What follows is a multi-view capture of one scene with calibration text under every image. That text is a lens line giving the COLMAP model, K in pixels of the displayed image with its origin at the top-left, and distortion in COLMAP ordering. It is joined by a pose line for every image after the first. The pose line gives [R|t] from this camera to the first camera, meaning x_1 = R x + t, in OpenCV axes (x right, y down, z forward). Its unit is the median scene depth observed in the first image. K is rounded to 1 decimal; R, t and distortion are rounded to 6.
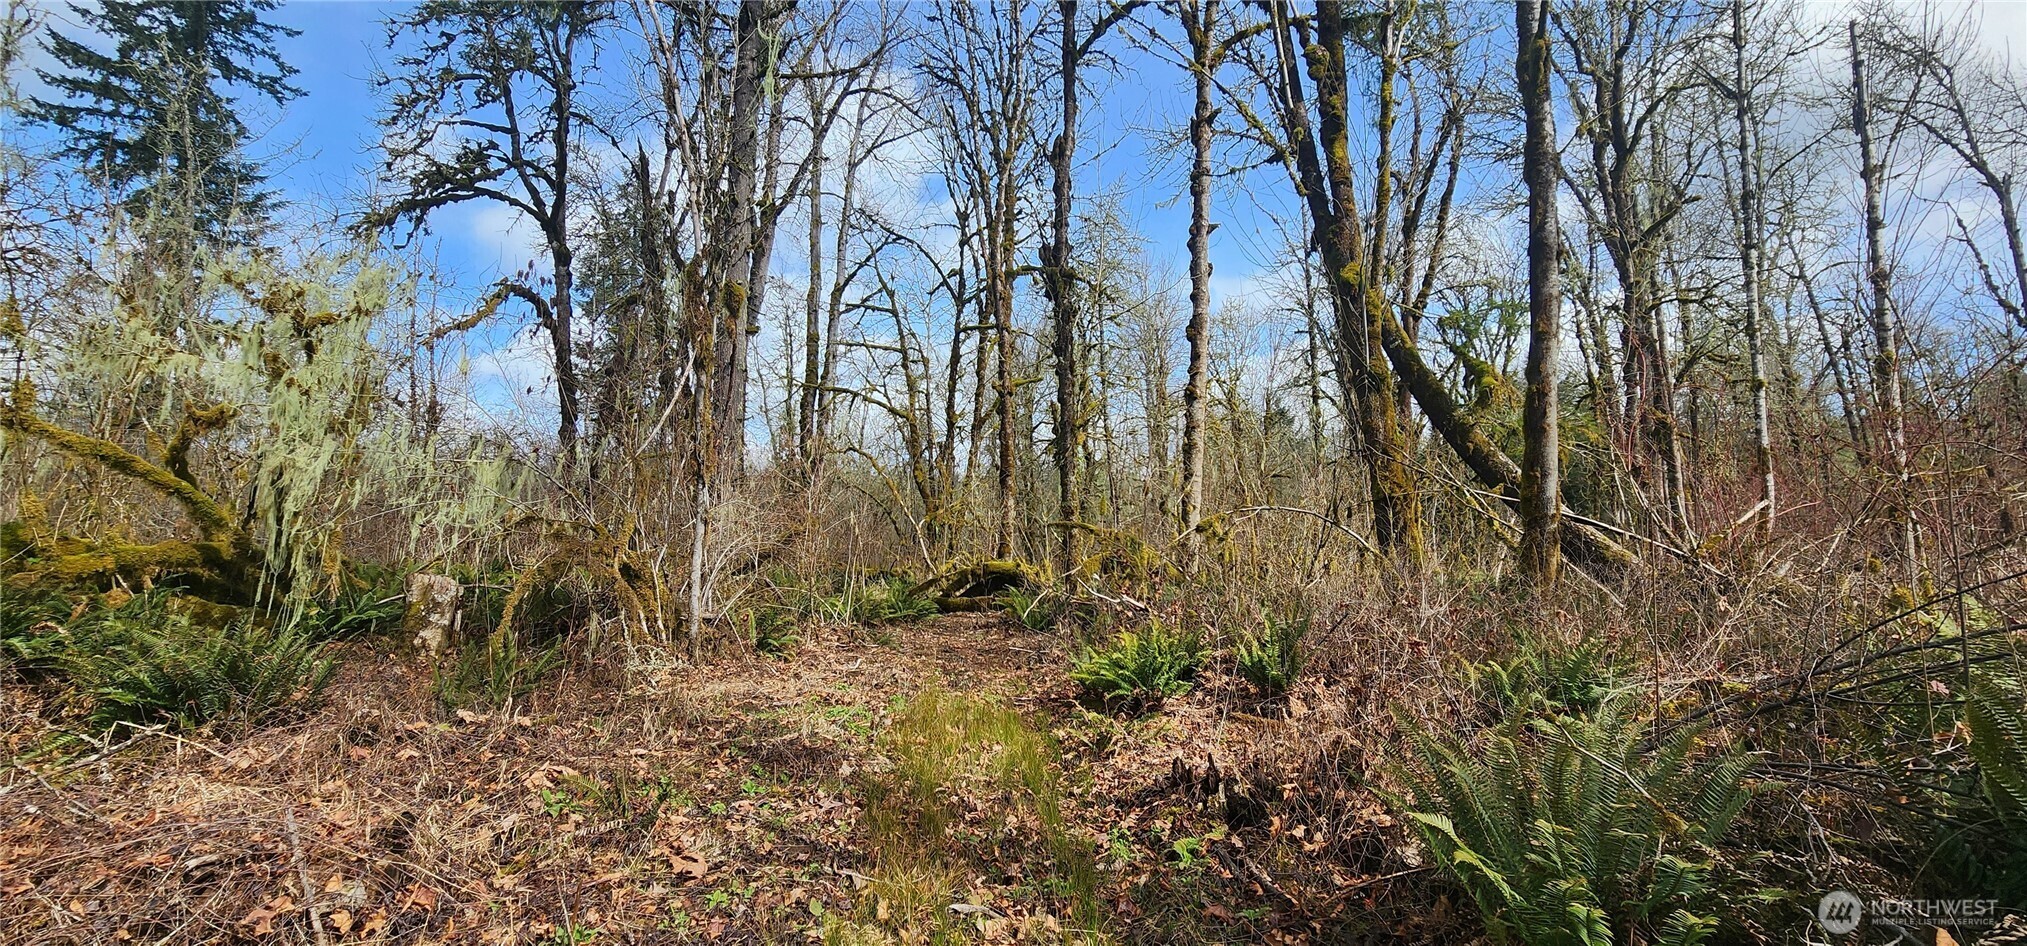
lens RADIAL K [[831.4, 0, 1006.8], [0, 831.4, 464.5], [0, 0, 1]] dist [0.006266, -0.000120]
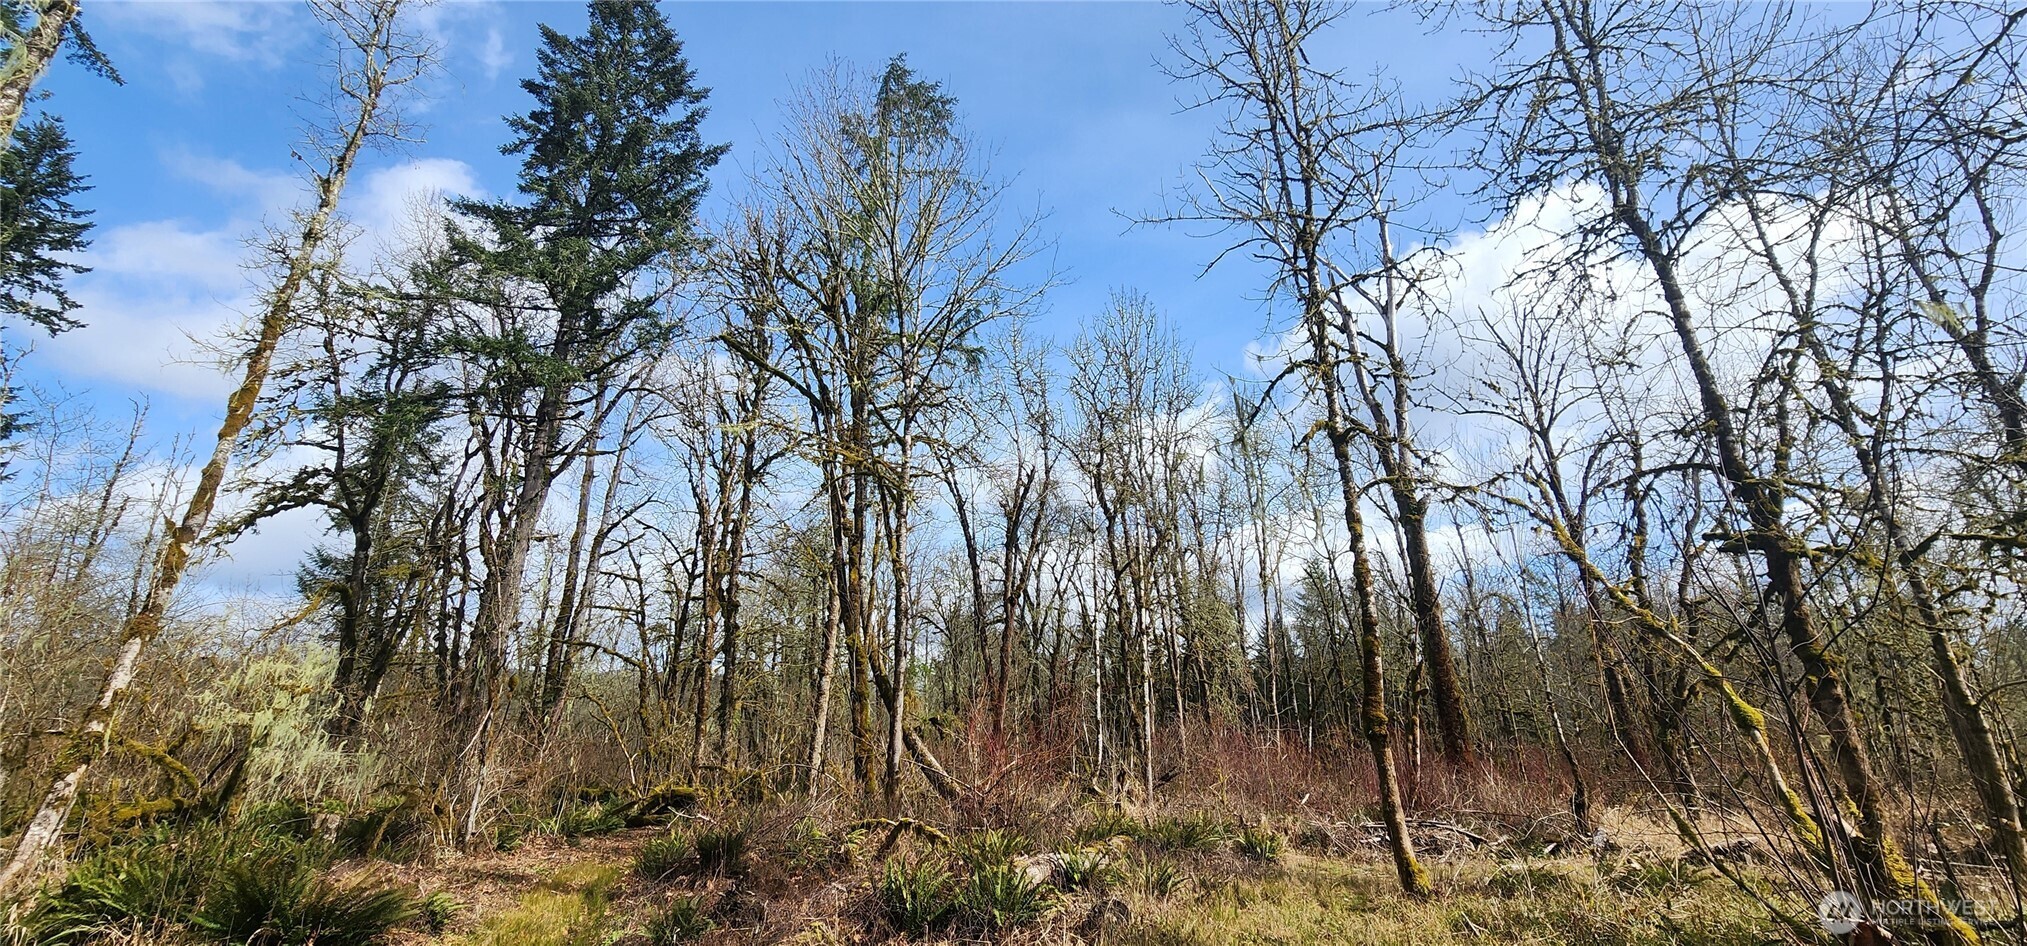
lens RADIAL K [[831.0, 0, 1010.8], [0, 831.0, 464.8], [0, 0, 1]] dist [-0.000376, 0.000124]
pose [[0.967937, 0.070528, 0.241087, 0.076133], [-0.013428, 0.972930, -0.230710, -0.050917], [-0.250832, 0.220075, 0.942682, -0.307502]]
